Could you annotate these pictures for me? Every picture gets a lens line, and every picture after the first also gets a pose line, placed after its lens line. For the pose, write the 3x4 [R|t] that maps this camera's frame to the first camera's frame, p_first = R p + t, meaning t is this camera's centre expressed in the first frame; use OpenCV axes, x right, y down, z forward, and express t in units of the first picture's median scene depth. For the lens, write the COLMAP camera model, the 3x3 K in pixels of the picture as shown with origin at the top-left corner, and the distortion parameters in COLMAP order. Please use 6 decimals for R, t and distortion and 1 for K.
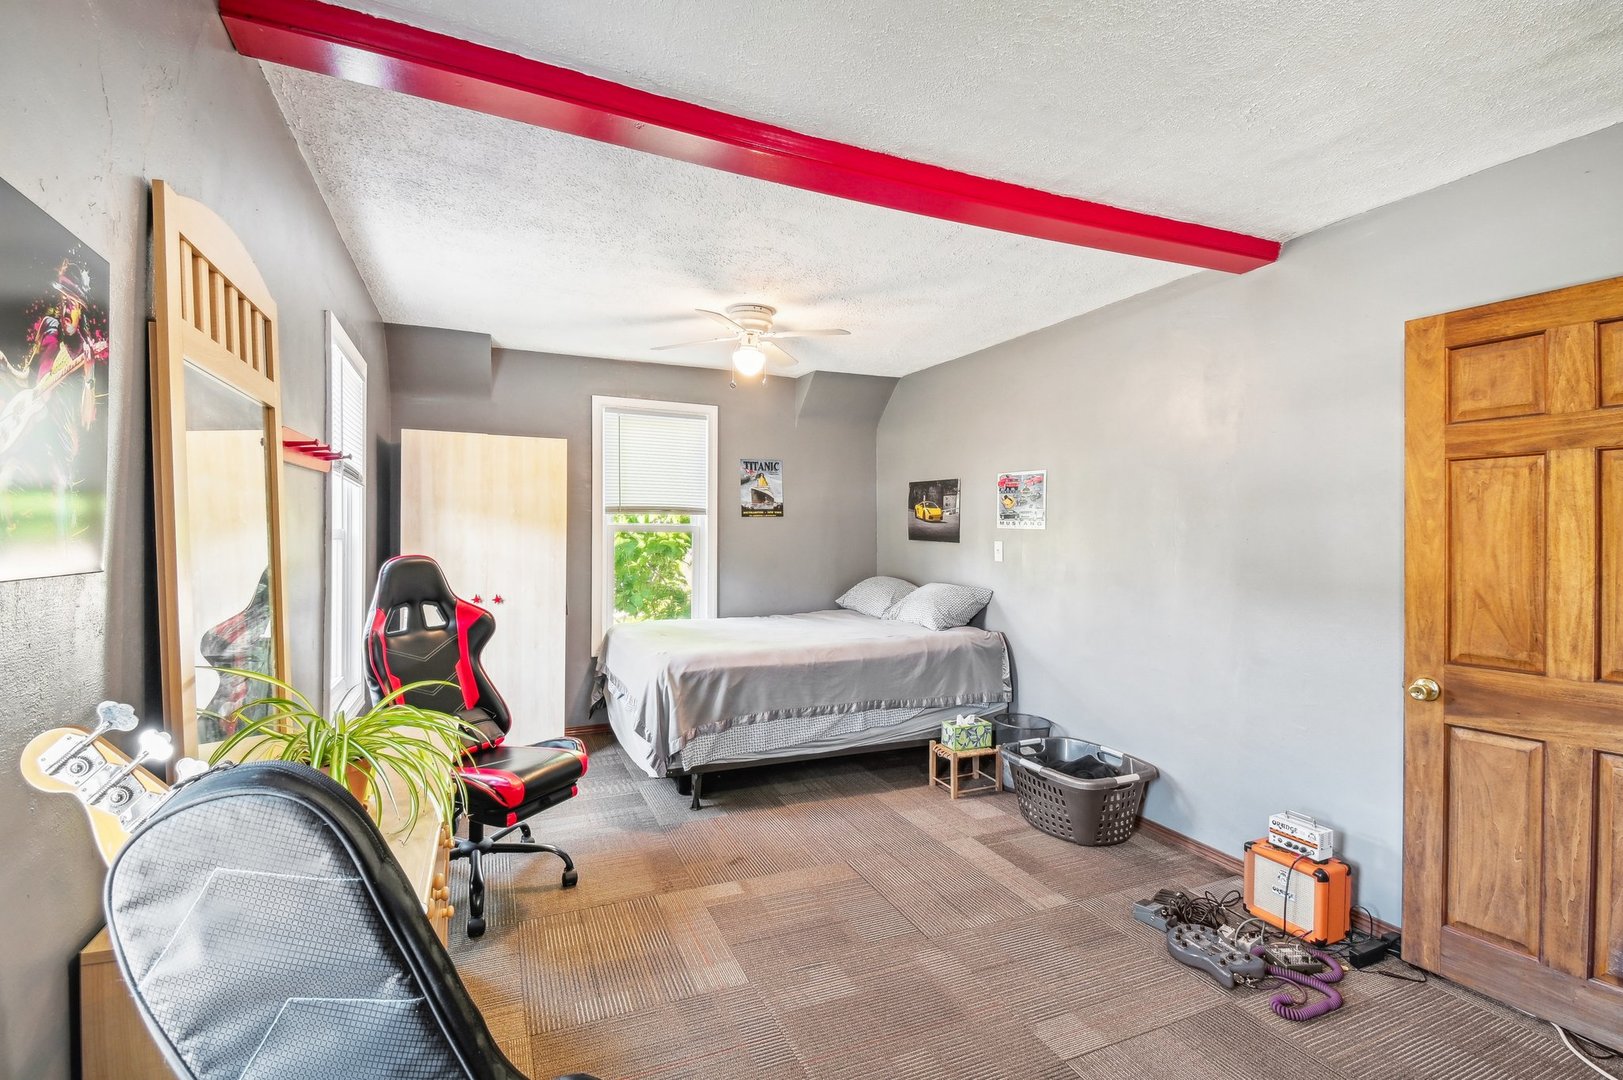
lens RADIAL K [[737.3, 0, 802.8], [0, 737.3, 544.7], [0, 0, 1]] dist [0.007219, -0.008526]
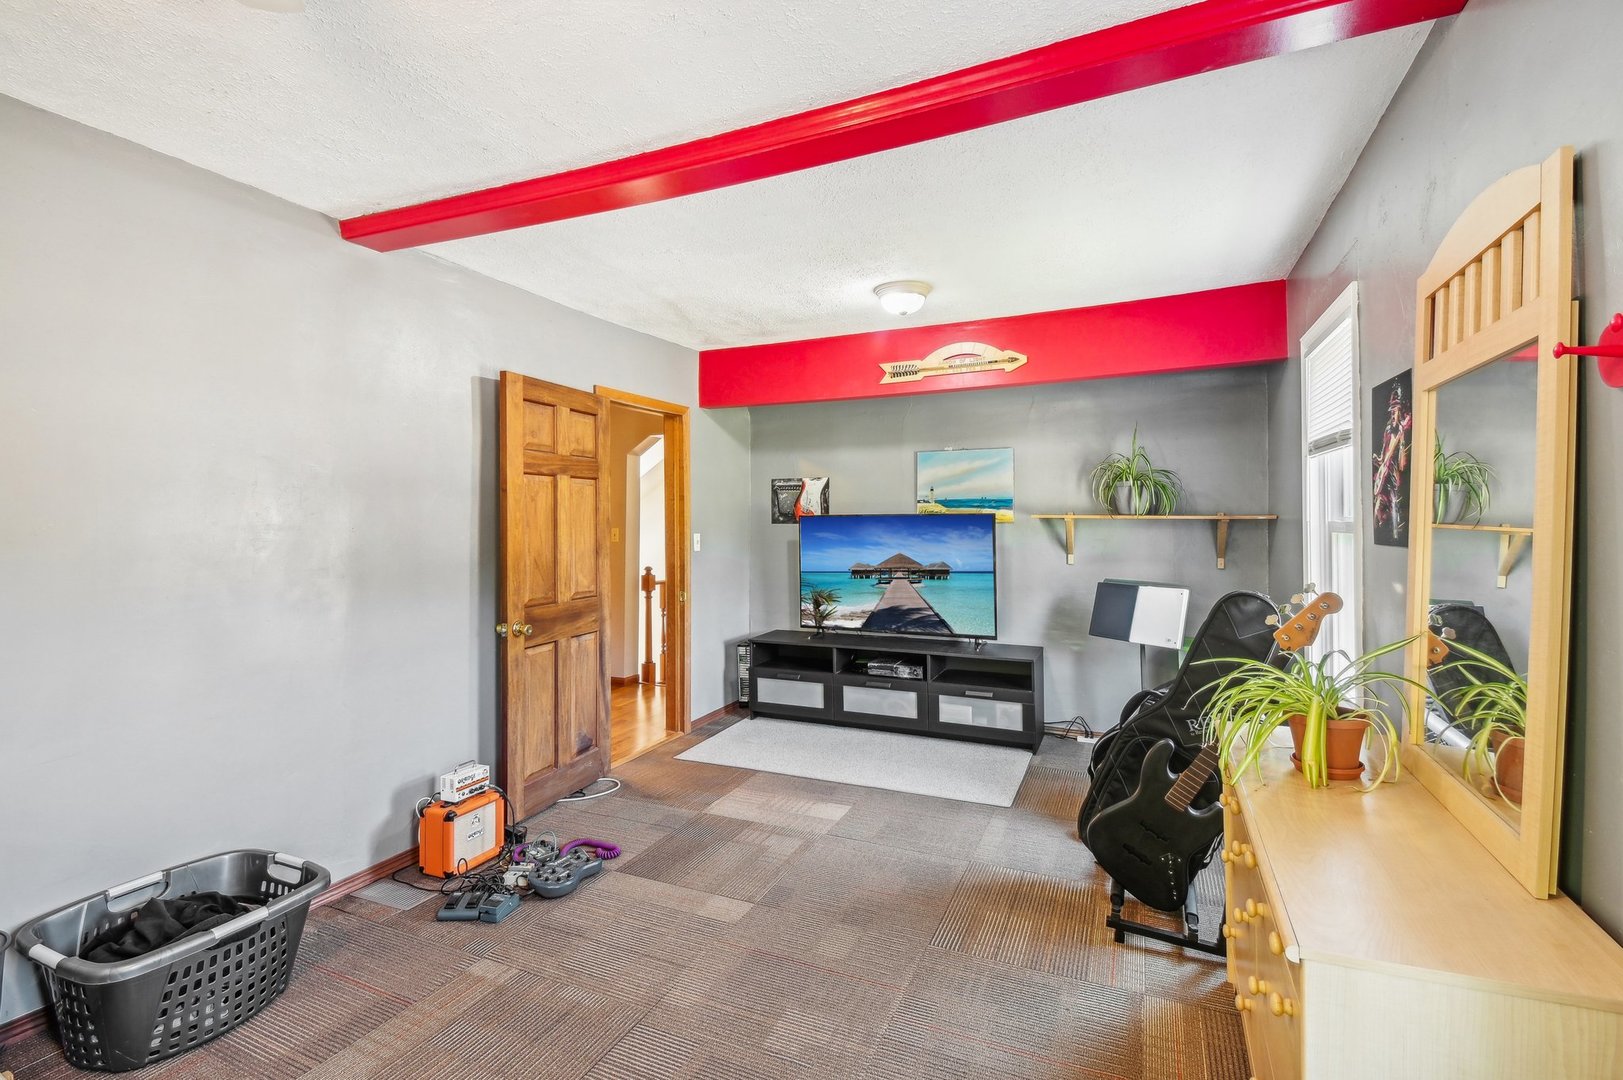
lens RADIAL K [[737.3, 0, 799.9], [0, 737.3, 529.3], [0, 0, 1]] dist [0.007219, -0.008526]
pose [[-0.662388, -0.010589, 0.749086, -0.668443], [0.012792, 0.999594, 0.025441, -0.033700], [-0.749052, 0.026434, -0.661983, 1.674541]]
